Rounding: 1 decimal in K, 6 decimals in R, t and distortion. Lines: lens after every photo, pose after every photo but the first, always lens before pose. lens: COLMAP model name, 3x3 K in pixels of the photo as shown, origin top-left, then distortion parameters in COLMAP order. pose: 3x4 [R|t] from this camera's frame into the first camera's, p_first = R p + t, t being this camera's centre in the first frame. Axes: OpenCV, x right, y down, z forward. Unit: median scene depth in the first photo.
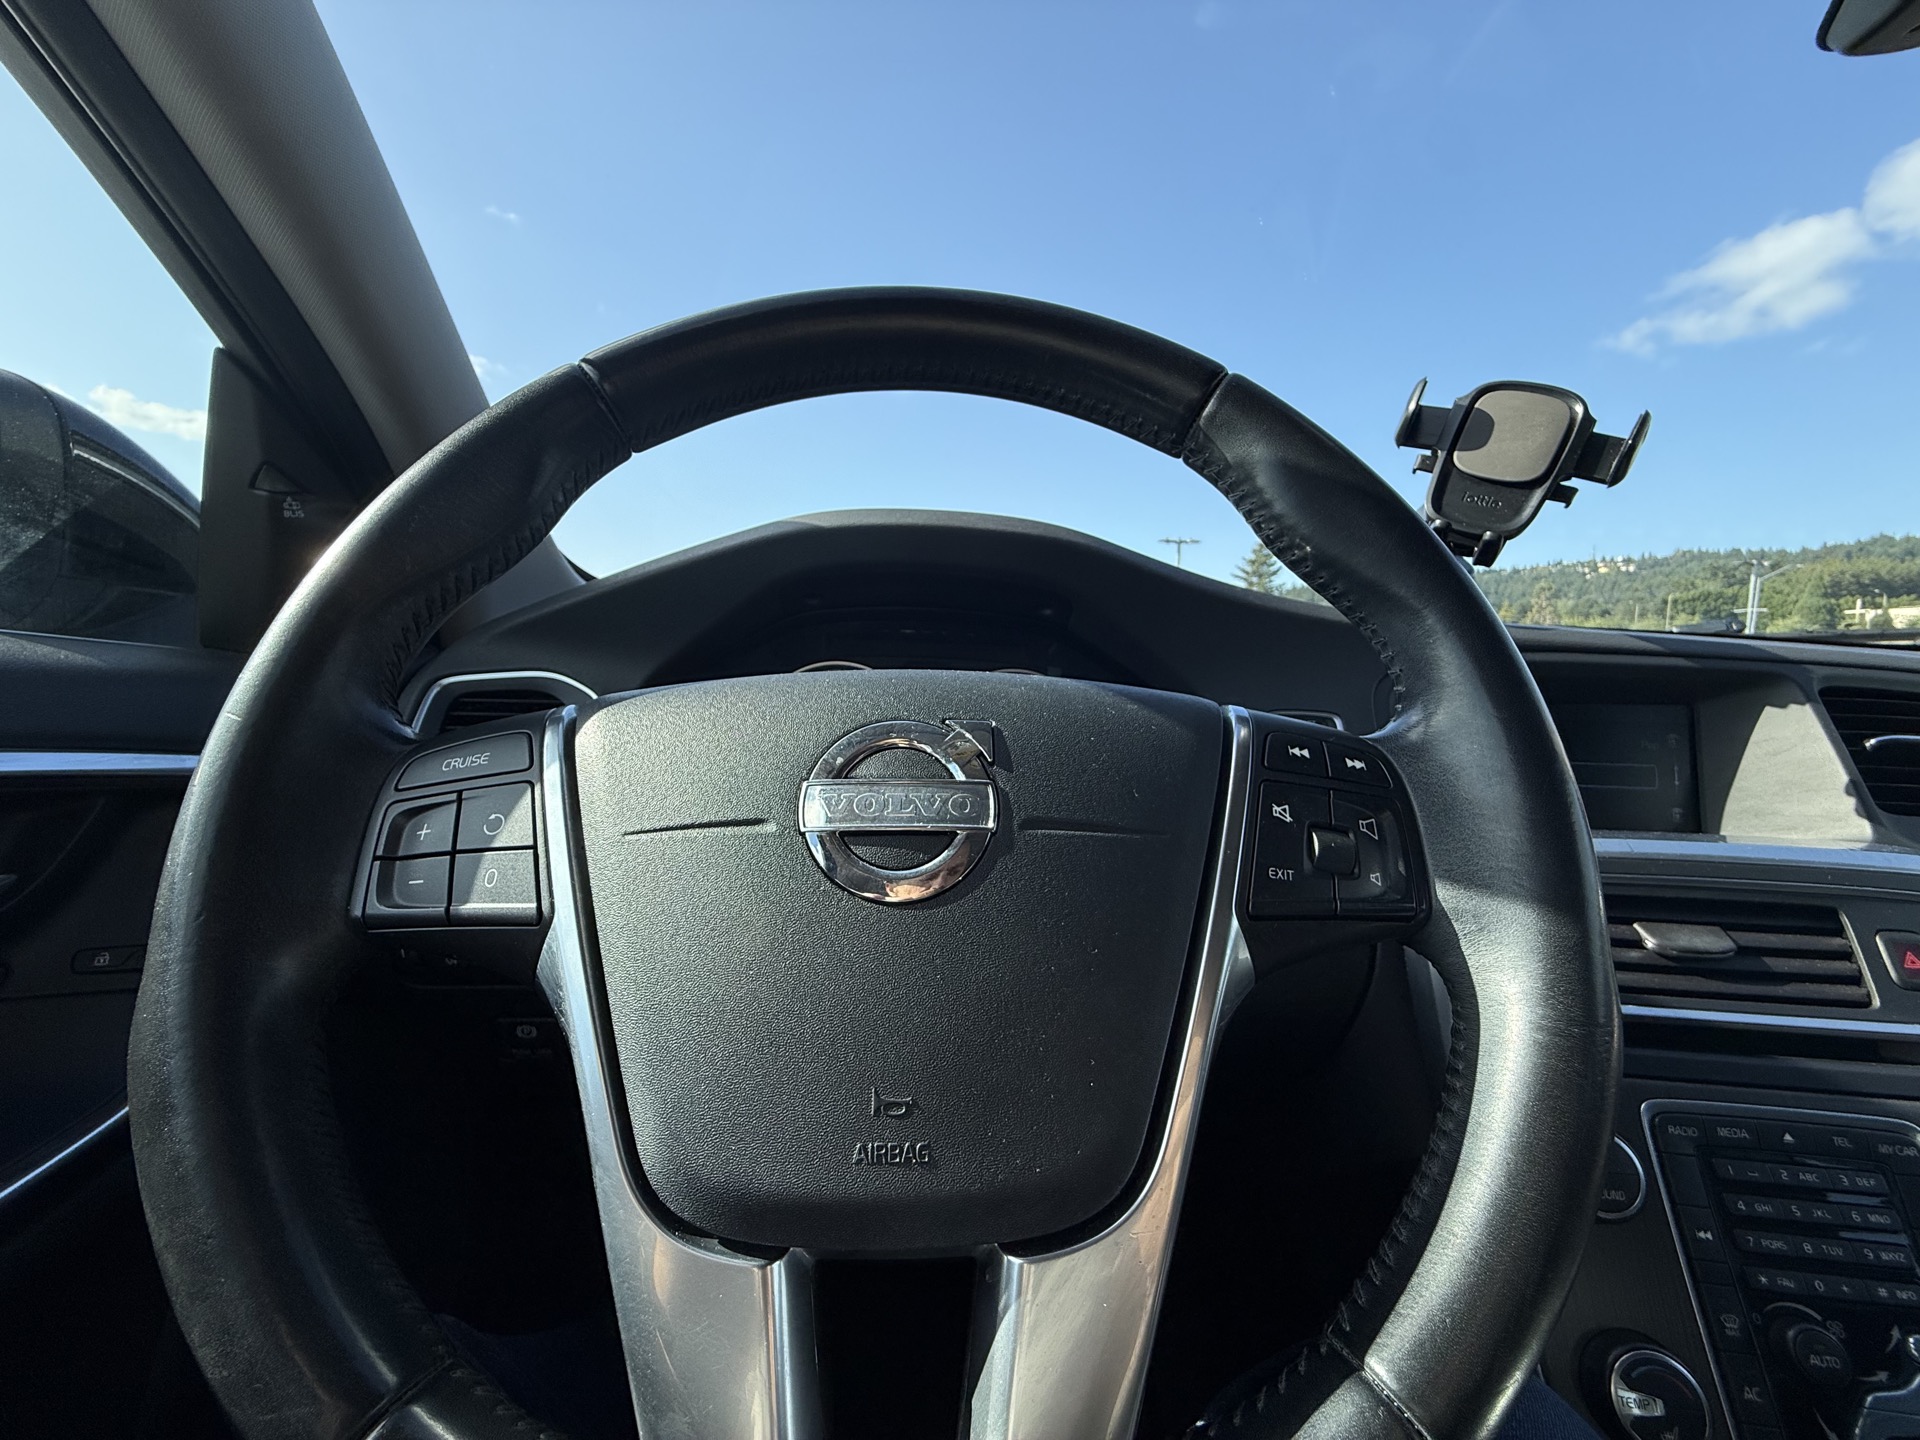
lens RADIAL K [[778.6, 0, 948.3], [0, 778.6, 709.7], [0, 0, 1]] dist [-0.002590, 0.000433]
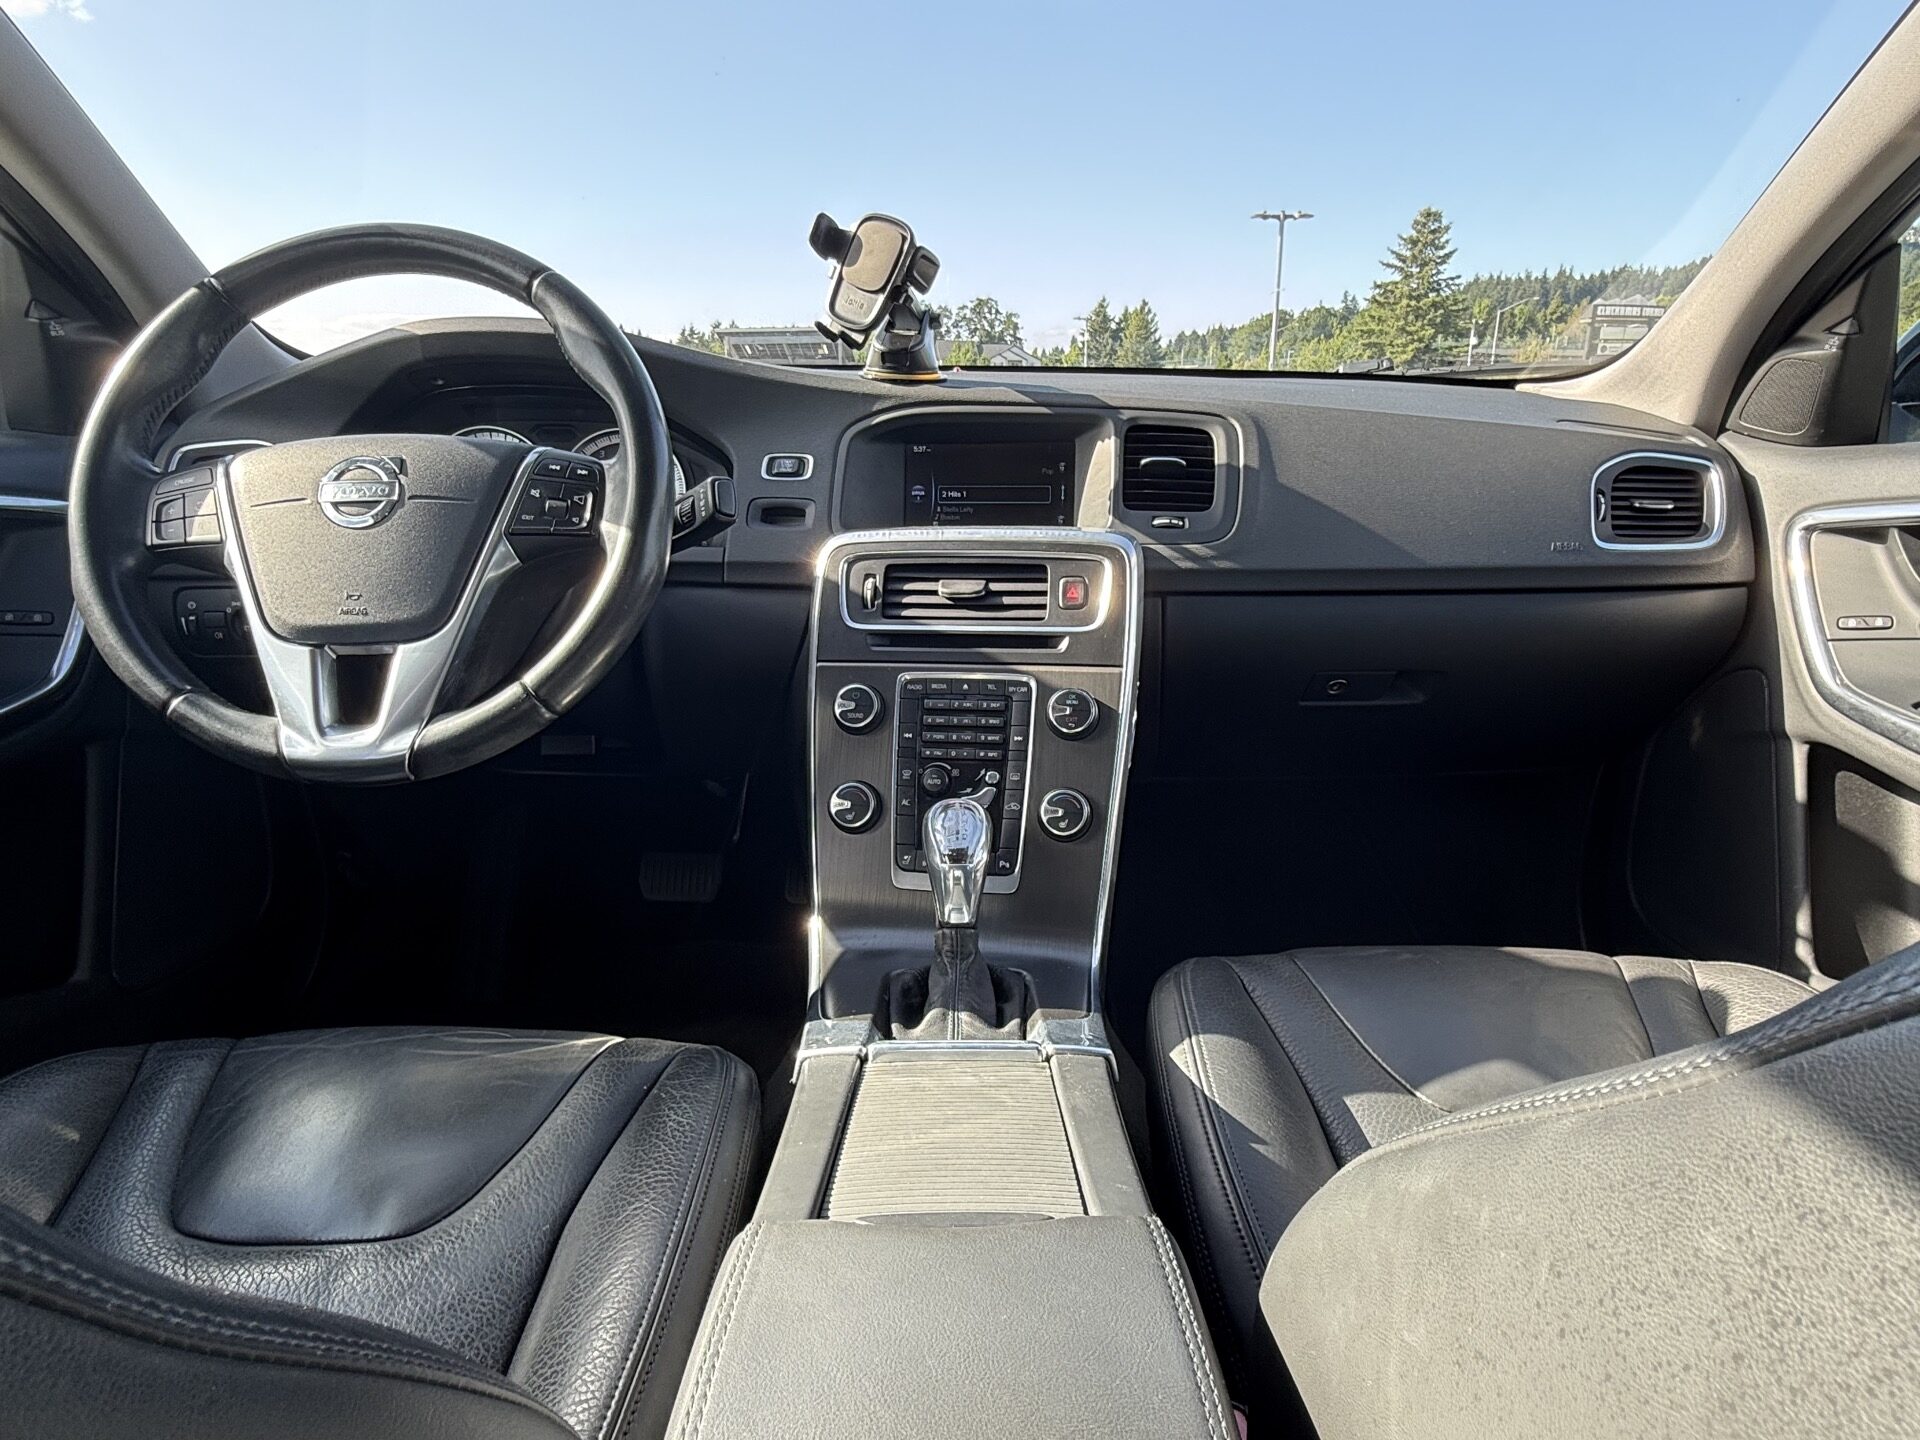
lens RADIAL K [[1098.3, 0, 970.7], [0, 1098.3, 737.3], [0, 0, 1]] dist [-0.009565, 0.003085]
pose [[0.999603, -0.028125, -0.001405, 1.179927], [0.027717, 0.973847, 0.225510, 0.098449], [-0.004974, -0.225459, 0.974240, -1.629413]]
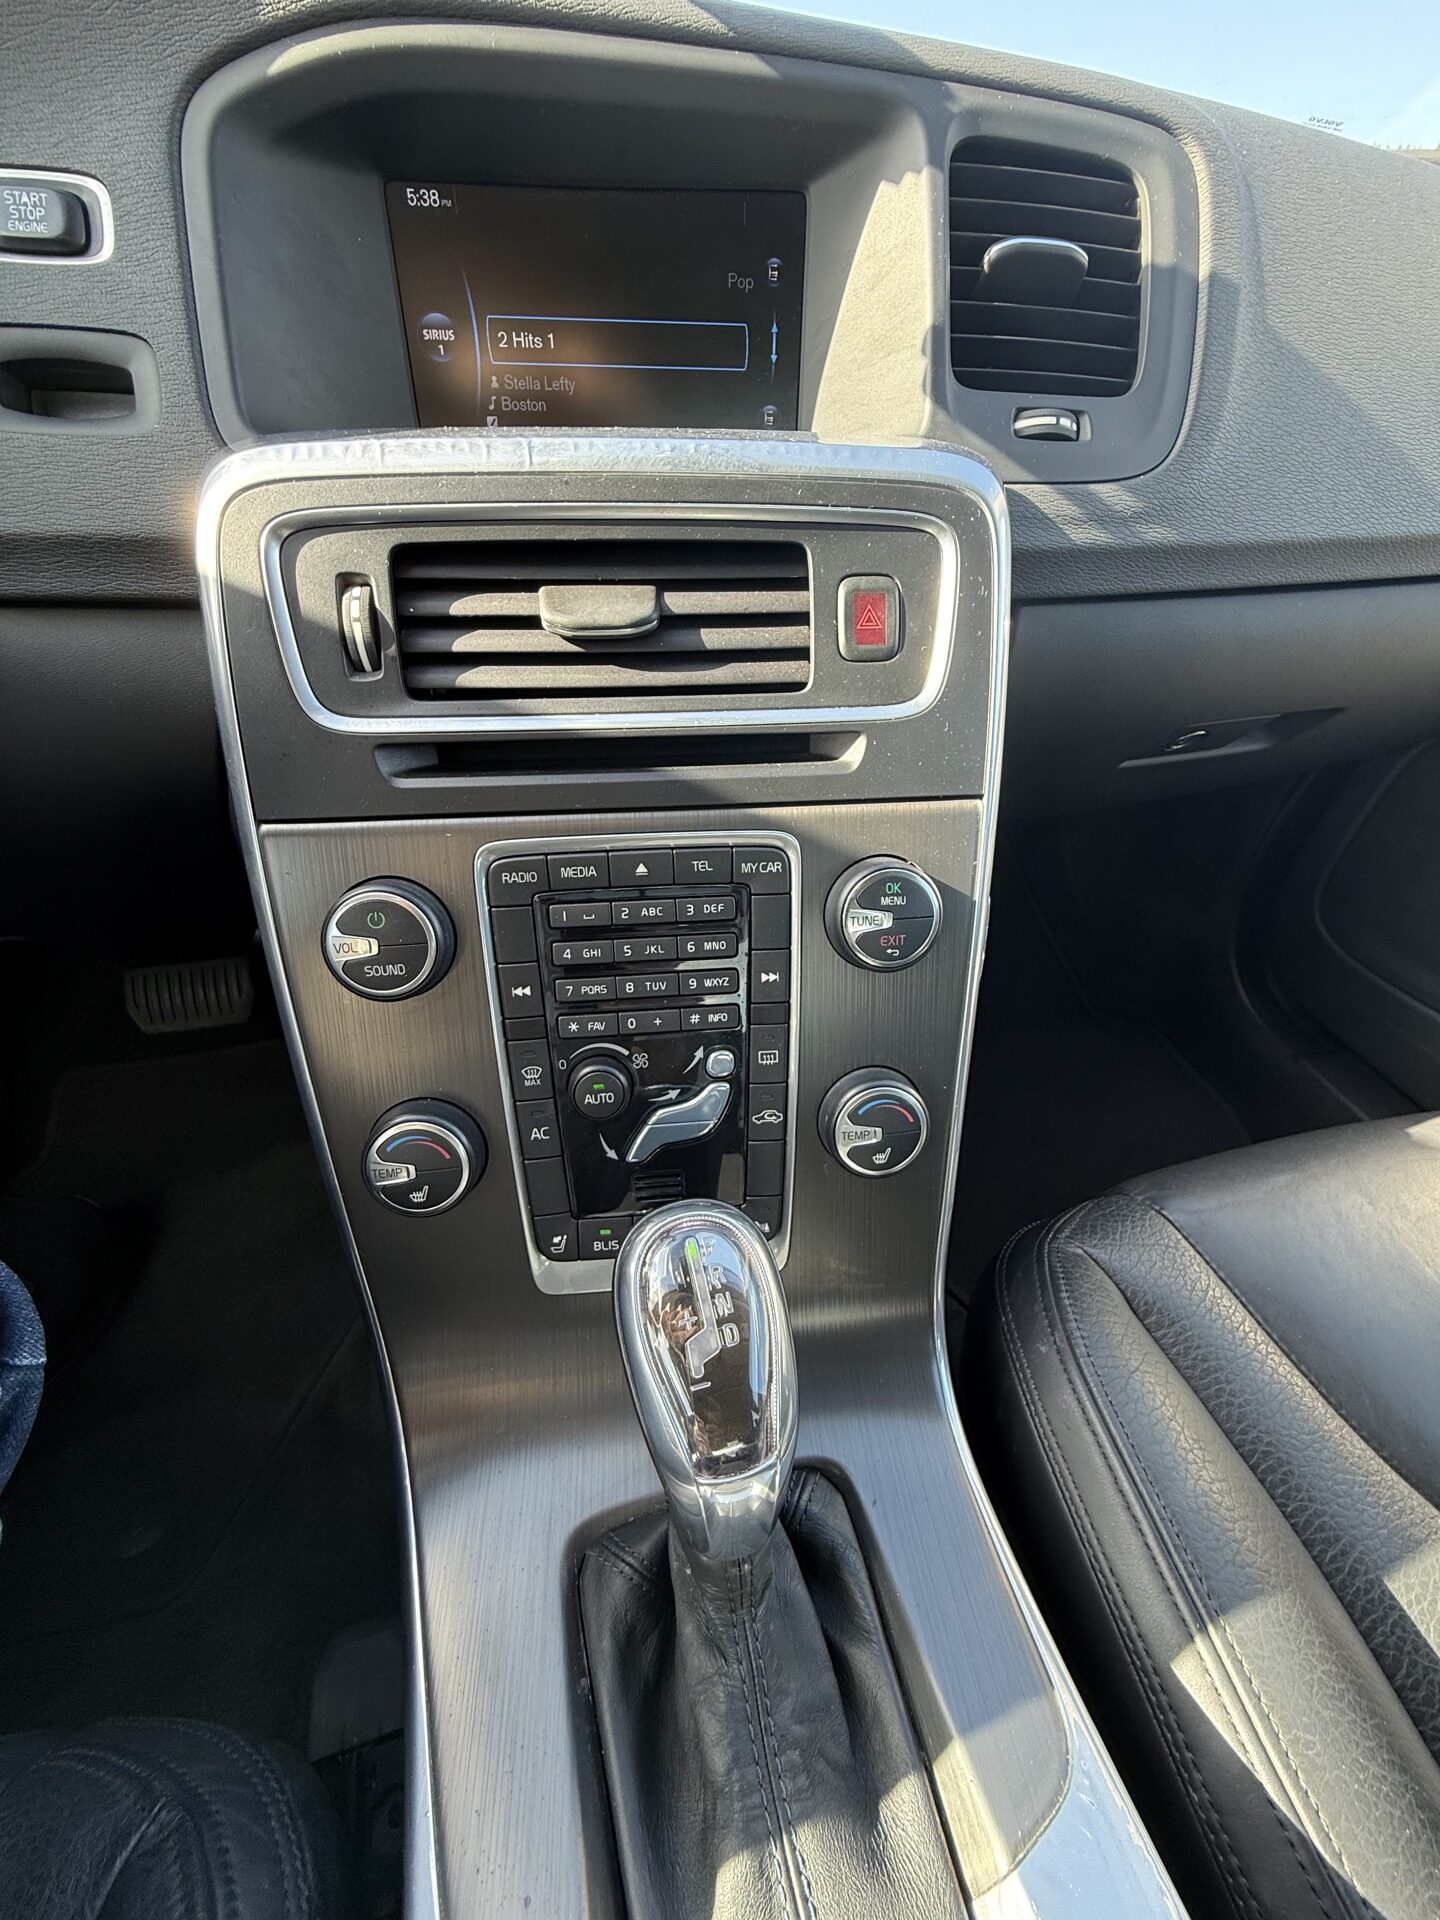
lens RADIAL K [[778.6, 0, 727.3], [0, 778.6, 955.8], [0, 0, 1]] dist [-0.002590, 0.000433]
pose [[0.966706, -0.156834, 0.202196, 1.071080], [0.005366, 0.802416, 0.596742, 0.167783], [-0.255835, -0.575788, 0.776541, 0.346800]]
